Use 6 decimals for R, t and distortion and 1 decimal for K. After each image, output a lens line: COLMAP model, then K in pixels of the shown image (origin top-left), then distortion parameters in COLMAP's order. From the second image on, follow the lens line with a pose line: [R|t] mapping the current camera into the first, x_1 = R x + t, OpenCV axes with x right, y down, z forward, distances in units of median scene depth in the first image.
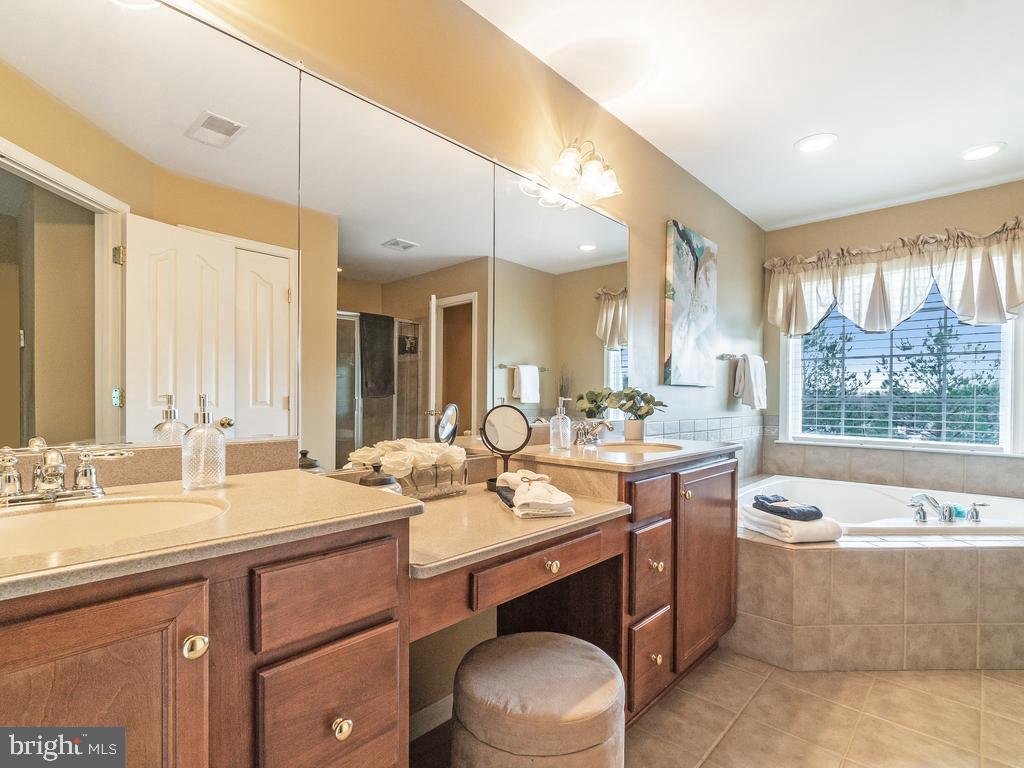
lens RADIAL K [[506.1, 0, 508.2], [0, 506.1, 389.5], [0, 0, 1]] dist [-0.000452, -0.000539]
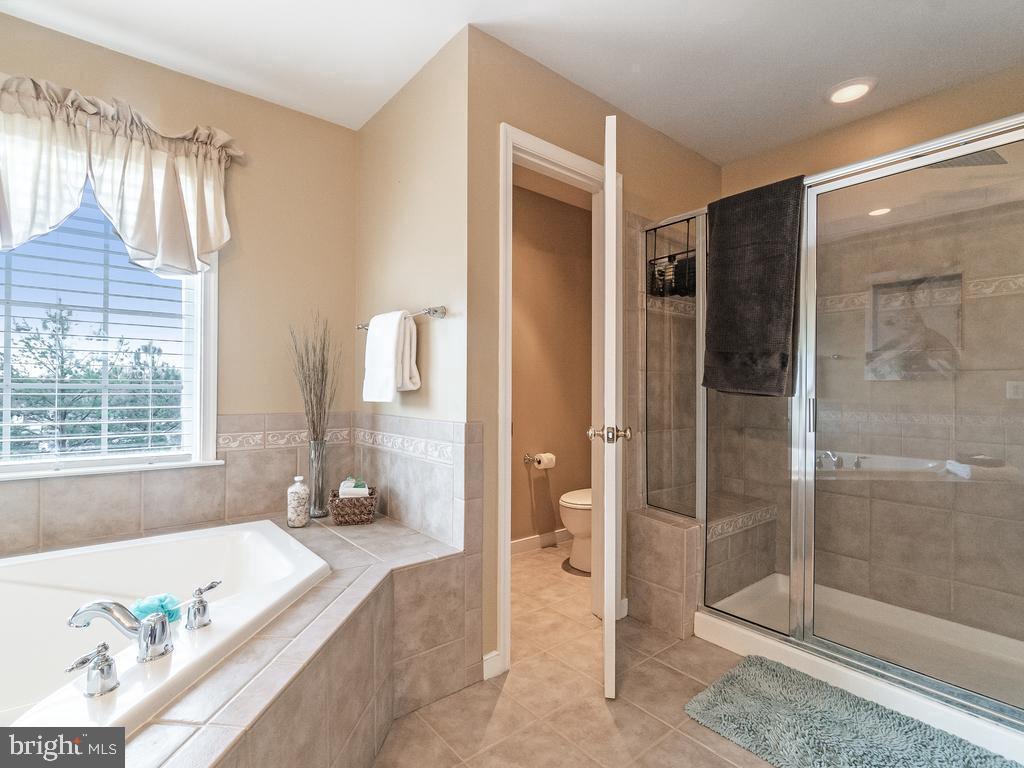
lens RADIAL K [[506.1, 0, 508.7], [0, 506.1, 389.0], [0, 0, 1]] dist [-0.000452, -0.000539]
pose [[0.151593, -0.000256, 0.988443, 0.341644], [0.002089, 0.999998, -0.000061, 0.025312], [-0.988441, 0.002074, 0.151594, 0.443503]]
